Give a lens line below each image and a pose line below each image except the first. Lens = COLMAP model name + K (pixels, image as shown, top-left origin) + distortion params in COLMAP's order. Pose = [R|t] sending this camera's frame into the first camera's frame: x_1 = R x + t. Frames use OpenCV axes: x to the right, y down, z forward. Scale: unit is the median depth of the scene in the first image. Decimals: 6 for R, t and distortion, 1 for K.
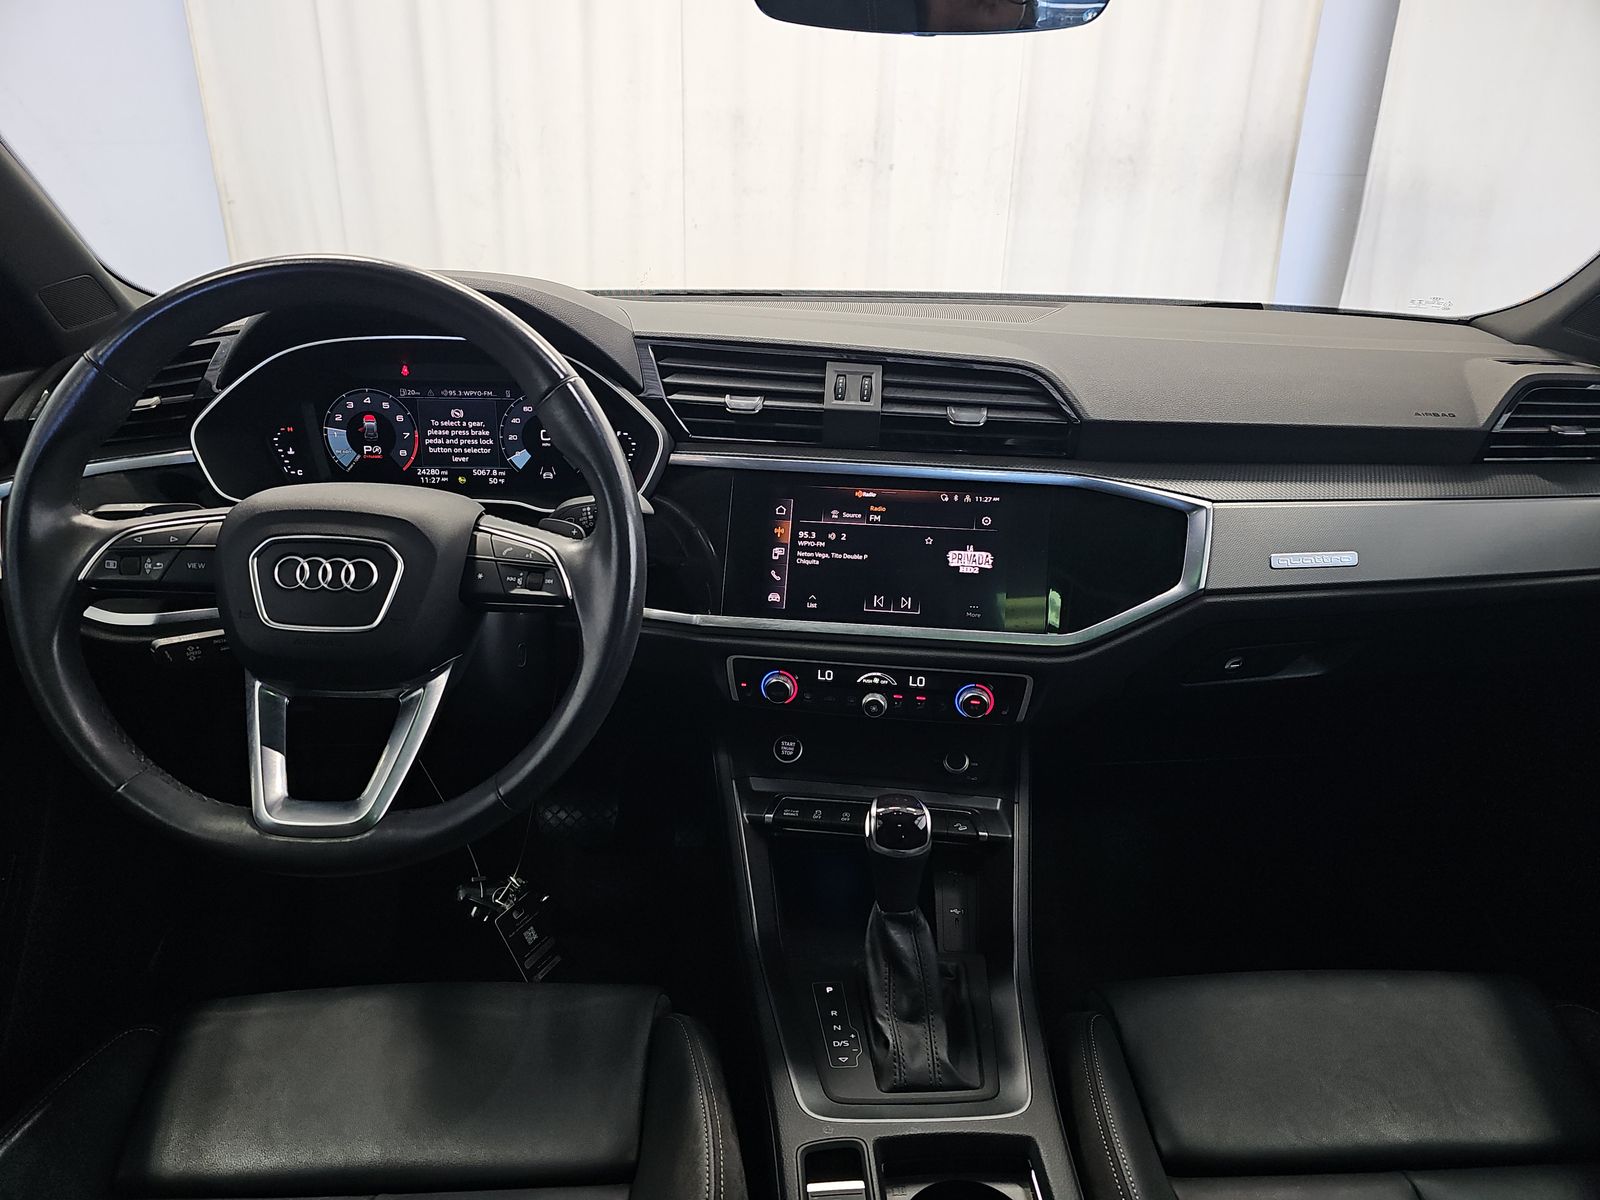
lens RADIAL K [[1090.4, 0, 797.1], [0, 1090.4, 641.2], [0, 0, 1]] dist [0.097756, -0.137795]
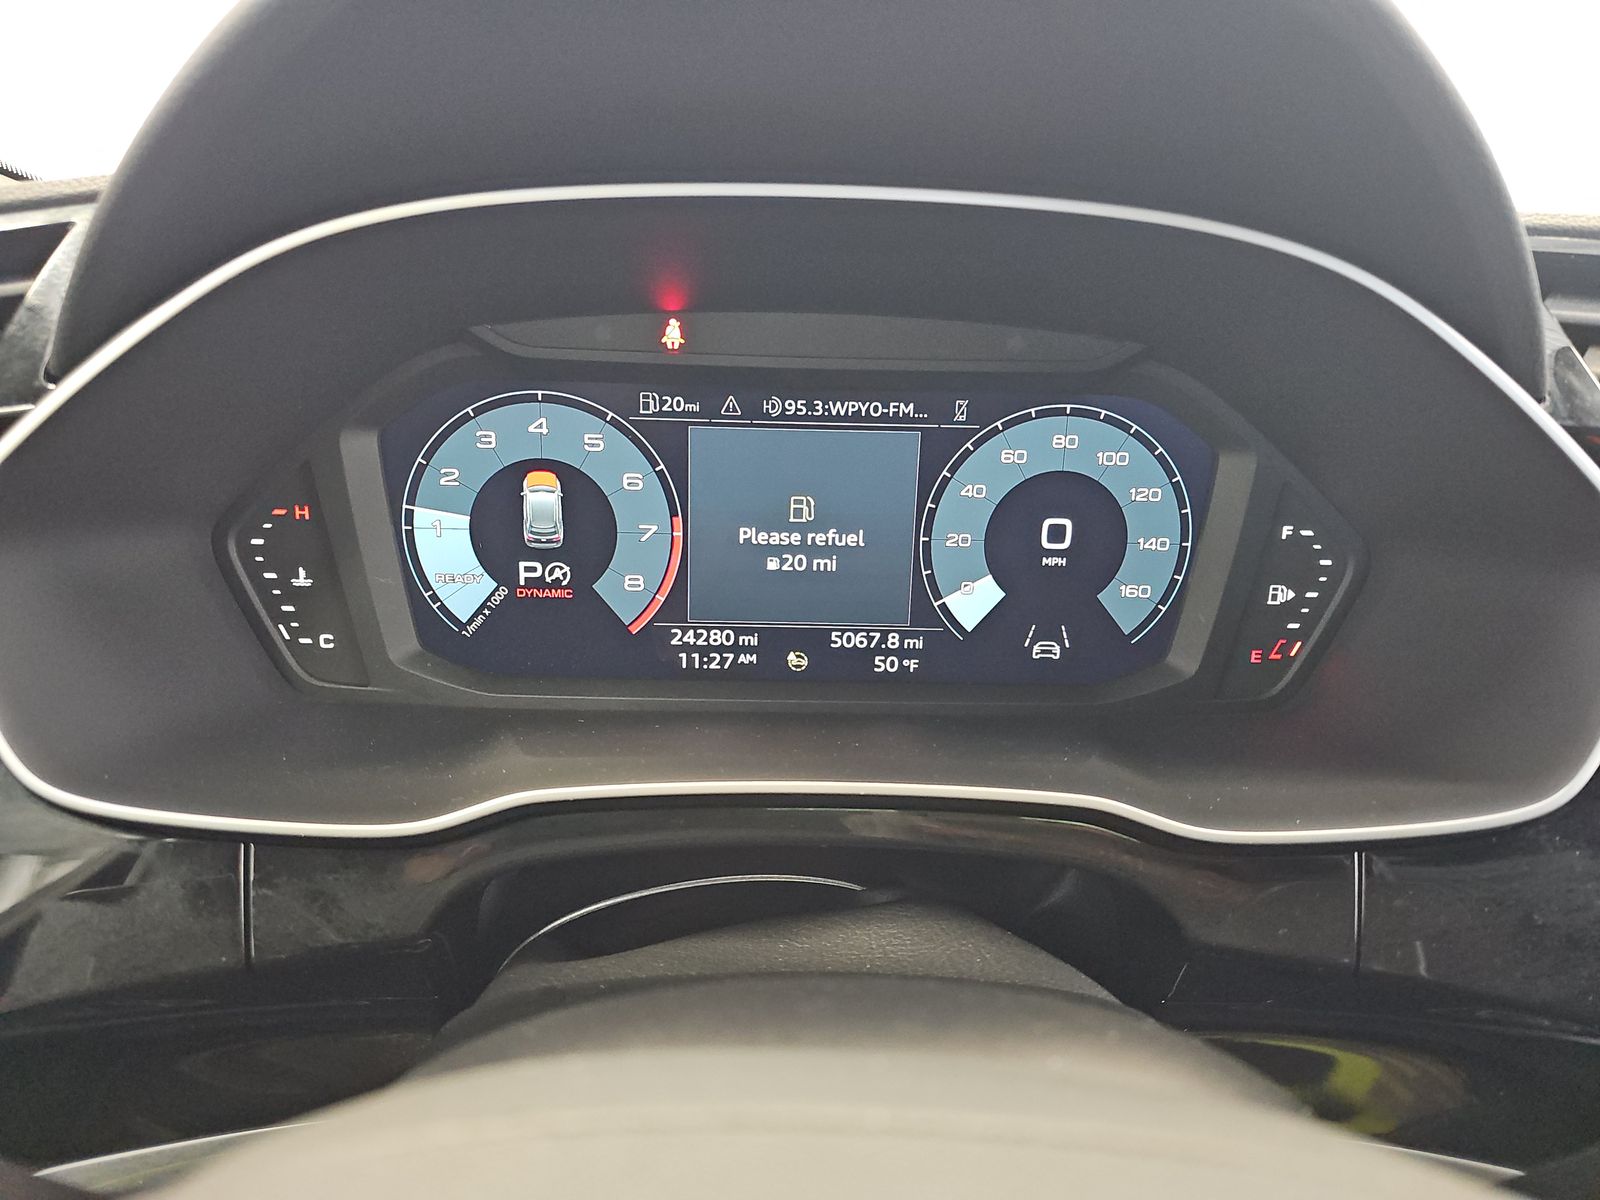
lens RADIAL K [[1029.7, 0, 800.0], [0, 1029.7, 600.0], [0, 0, 1]] dist [0.003721, 0.000122]
pose [[0.999859, 0.016674, -0.002149, -0.331097], [-0.016765, 0.998415, -0.053727, -0.161859], [0.001249, 0.053756, 0.998553, 0.745577]]
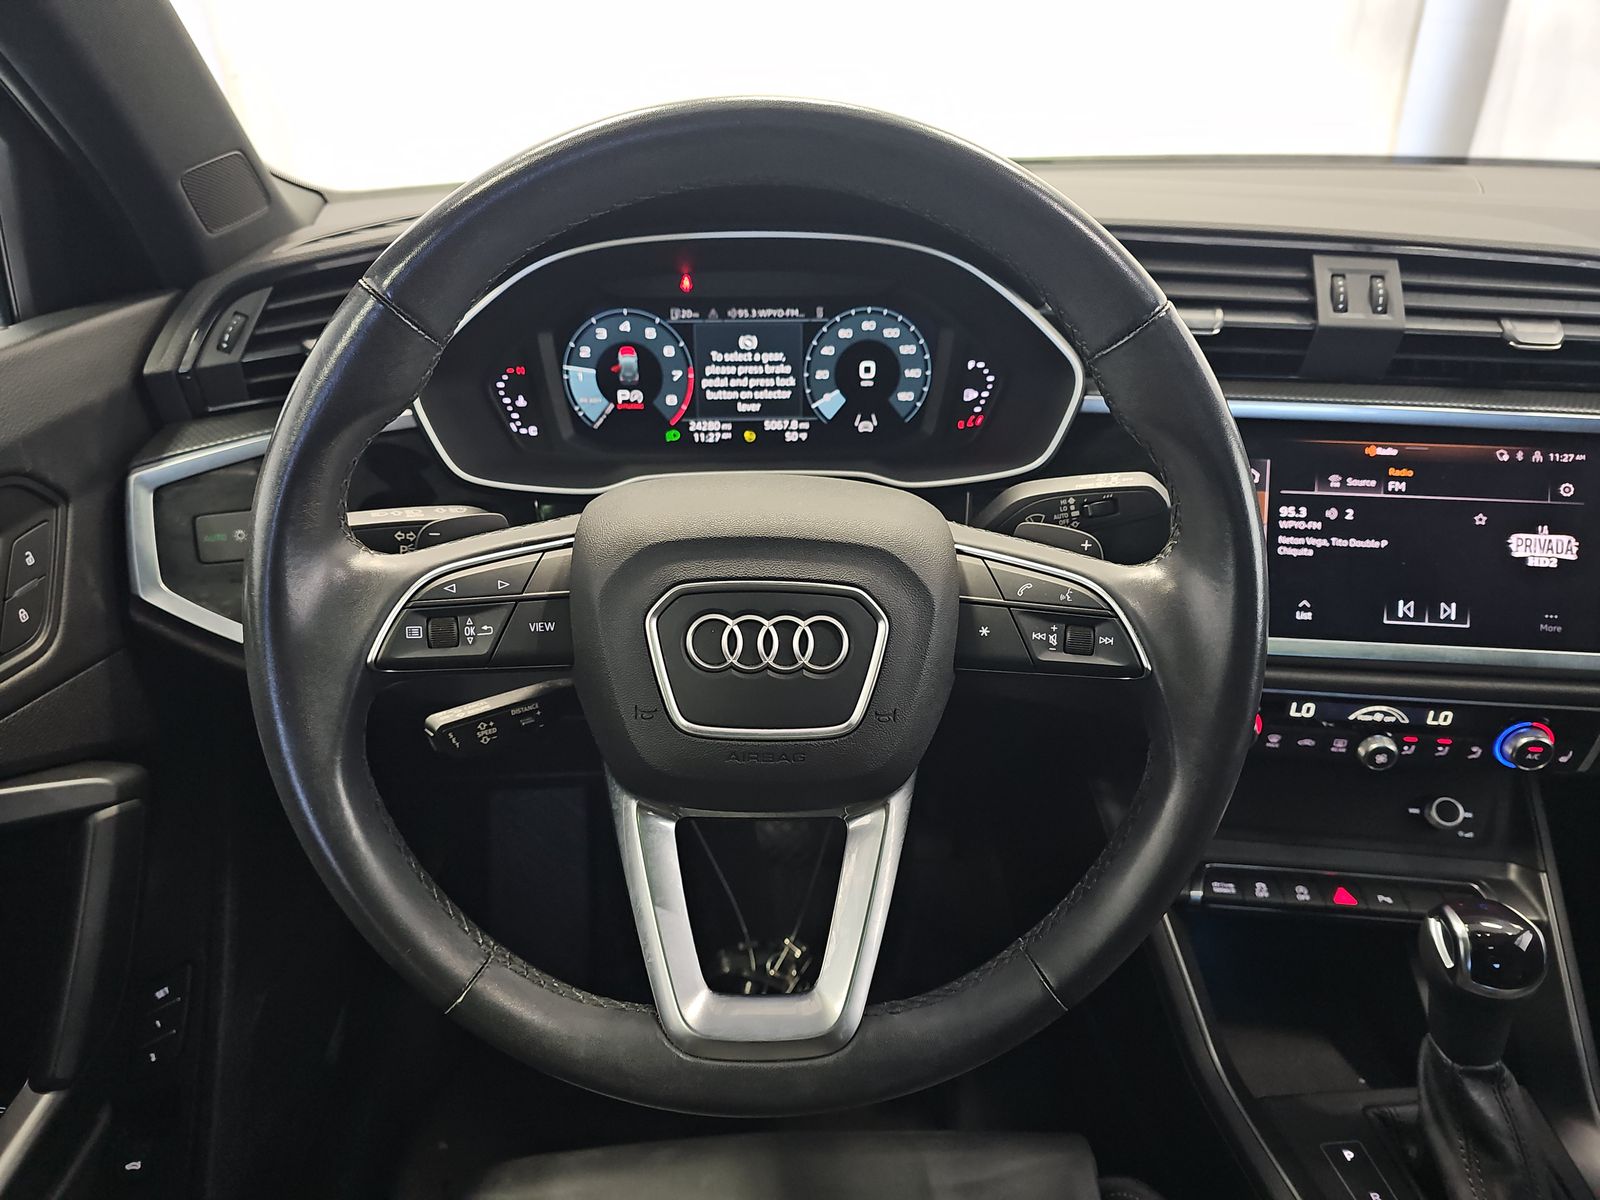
lens RADIAL K [[1090.4, 0, 797.1], [0, 1090.4, 641.2], [0, 0, 1]] dist [0.097756, -0.137795]
pose [[0.999796, -0.019174, 0.006389, -0.306182], [0.018461, 0.995080, 0.097339, -0.088933], [-0.008224, -0.097201, 0.995231, 0.293636]]
